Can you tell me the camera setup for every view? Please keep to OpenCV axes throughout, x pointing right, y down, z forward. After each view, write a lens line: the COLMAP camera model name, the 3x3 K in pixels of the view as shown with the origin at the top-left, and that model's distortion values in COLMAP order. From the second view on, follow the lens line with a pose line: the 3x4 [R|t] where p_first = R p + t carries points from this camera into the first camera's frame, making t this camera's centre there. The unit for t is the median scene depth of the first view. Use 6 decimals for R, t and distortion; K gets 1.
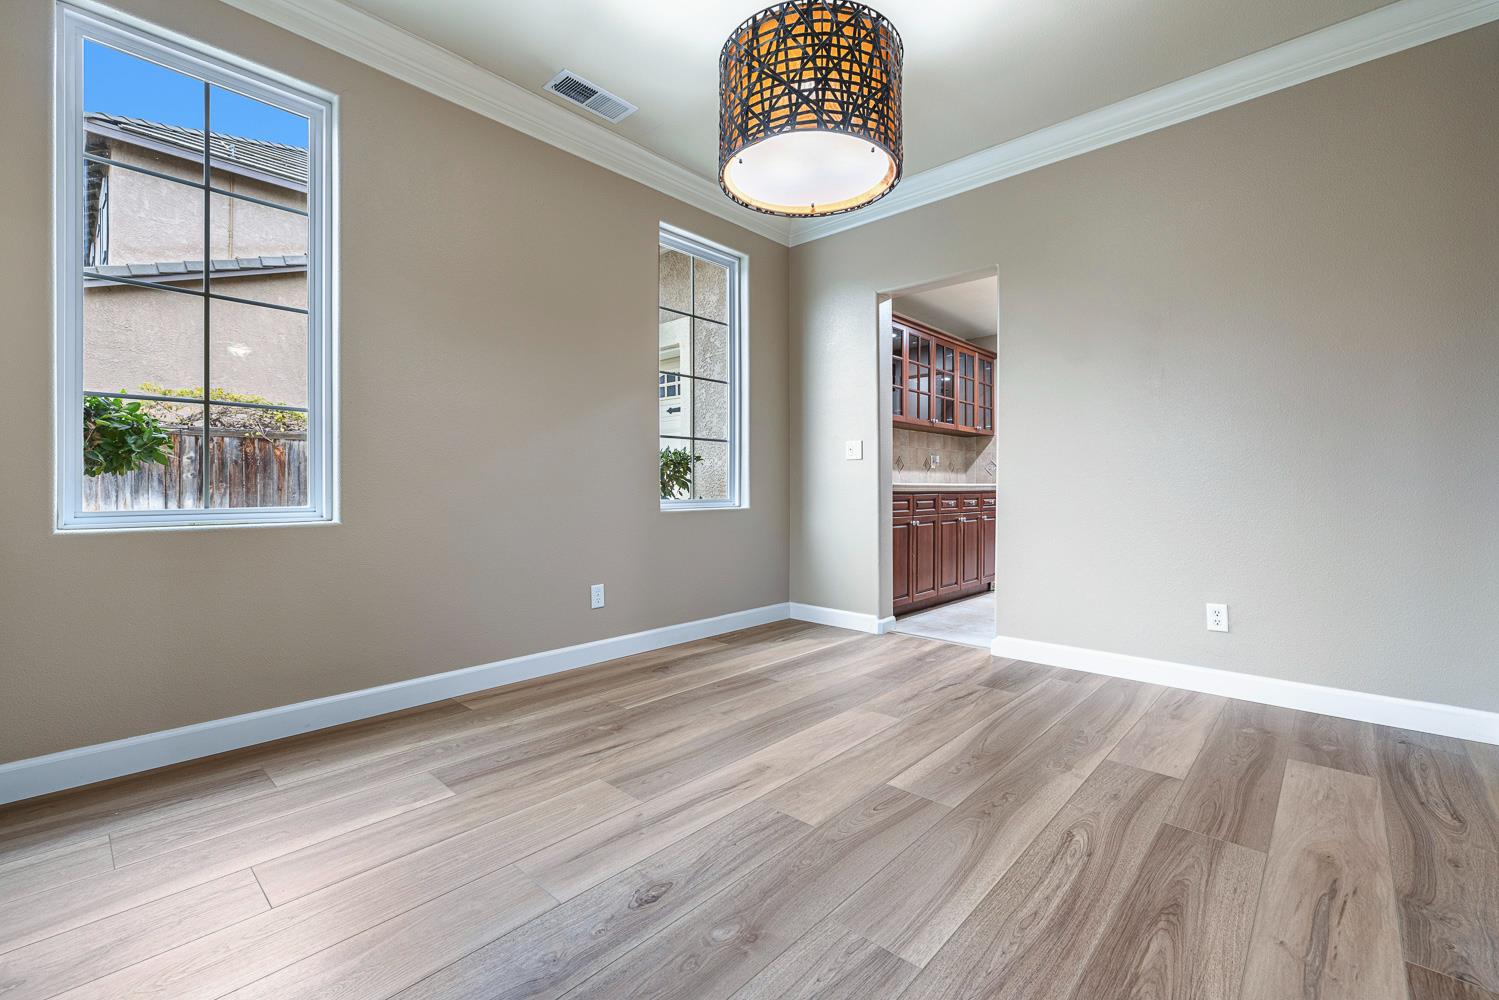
lens RADIAL K [[633.2, 0, 749.4], [0, 633.2, 492.1], [0, 0, 1]] dist [-0.000596, 0.000106]
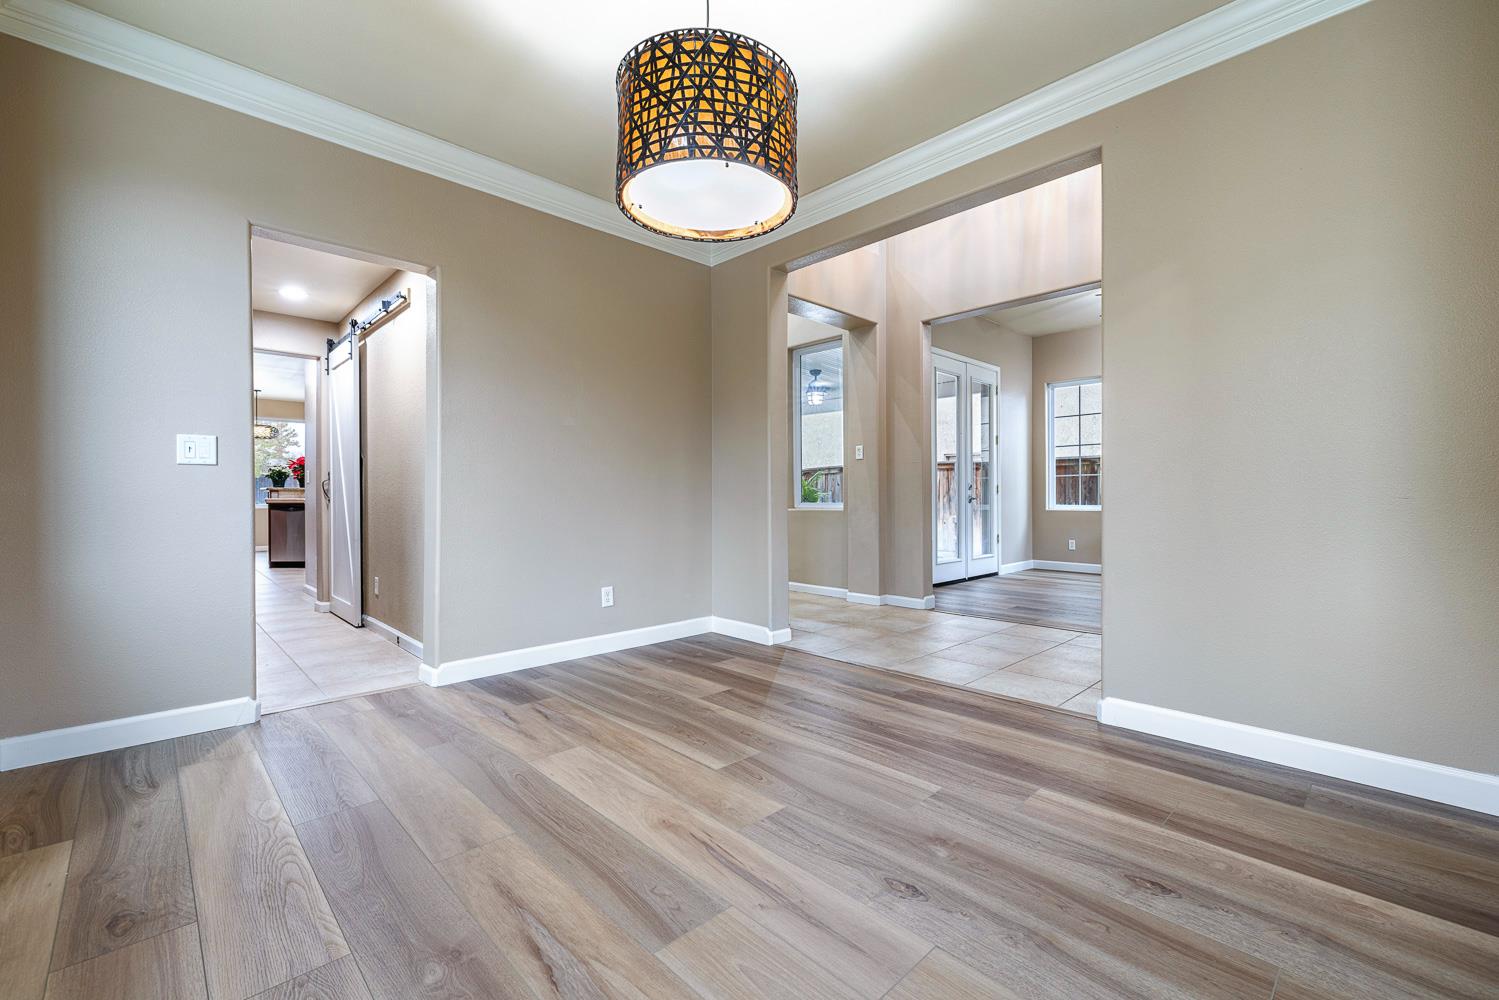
lens RADIAL K [[633.2, 0, 752.7], [0, 633.2, 495.7], [0, 0, 1]] dist [-0.000596, 0.000106]
pose [[0.063823, -0.000540, 0.997961, -0.813239], [0.012200, 0.999926, -0.000239, -0.023041], [-0.997887, 0.012190, 0.063825, 0.772055]]
